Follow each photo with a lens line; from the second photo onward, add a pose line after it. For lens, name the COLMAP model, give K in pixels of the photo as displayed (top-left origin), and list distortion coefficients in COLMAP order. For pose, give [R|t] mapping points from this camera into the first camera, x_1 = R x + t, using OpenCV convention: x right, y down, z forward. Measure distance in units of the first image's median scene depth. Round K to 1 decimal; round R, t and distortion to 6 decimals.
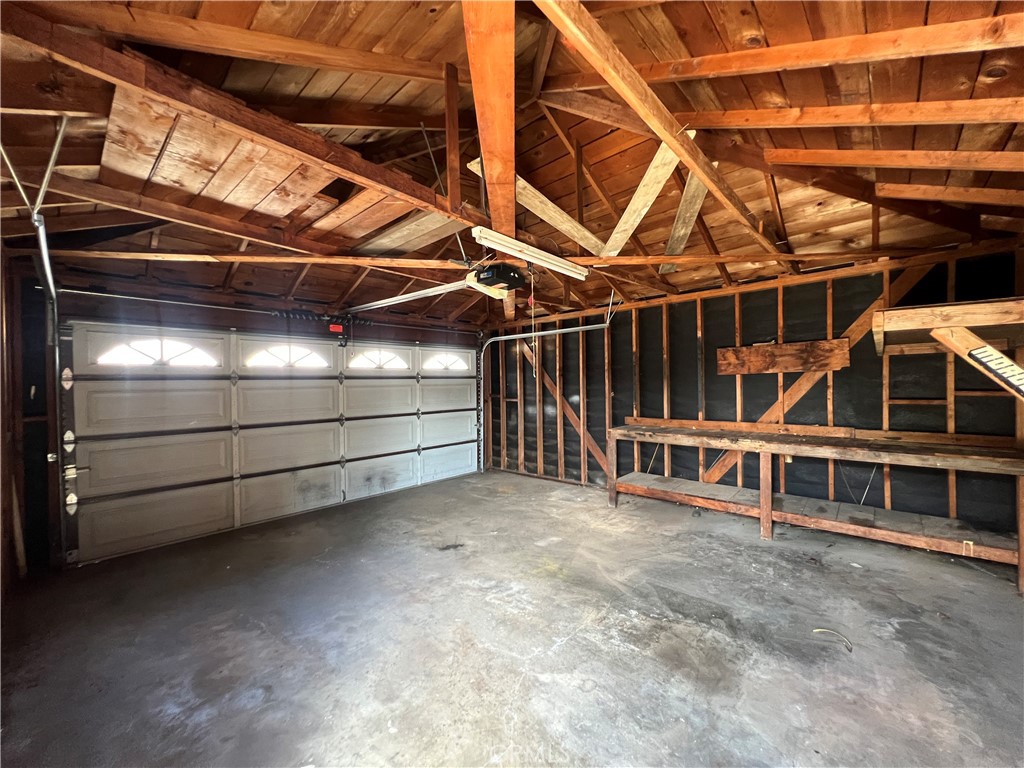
lens RADIAL K [[408.2, 0, 513.4], [0, 408.2, 385.6], [0, 0, 1]] dist [-0.000197, 0.000194]
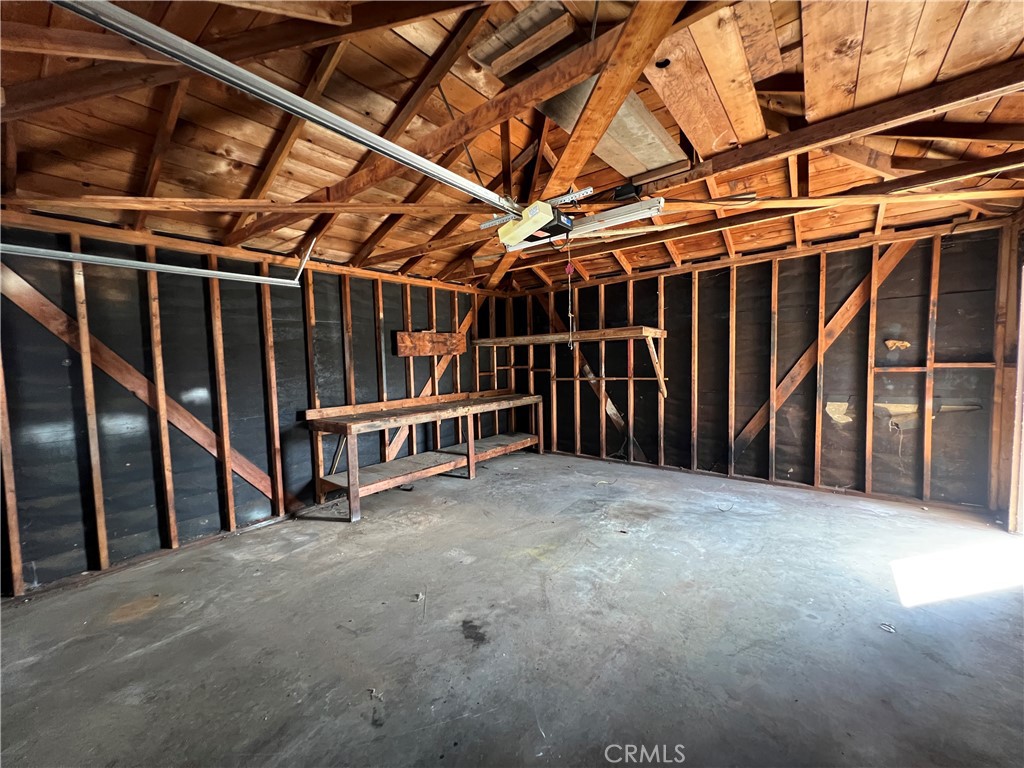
lens RADIAL K [[408.2, 0, 512.1], [0, 408.2, 386.1], [0, 0, 1]] dist [-0.000197, 0.000194]
pose [[-0.070021, -0.045984, 0.996485, -0.733059], [0.035380, 0.998194, 0.048549, 0.012801], [-0.996918, 0.038655, -0.068267, 0.976037]]
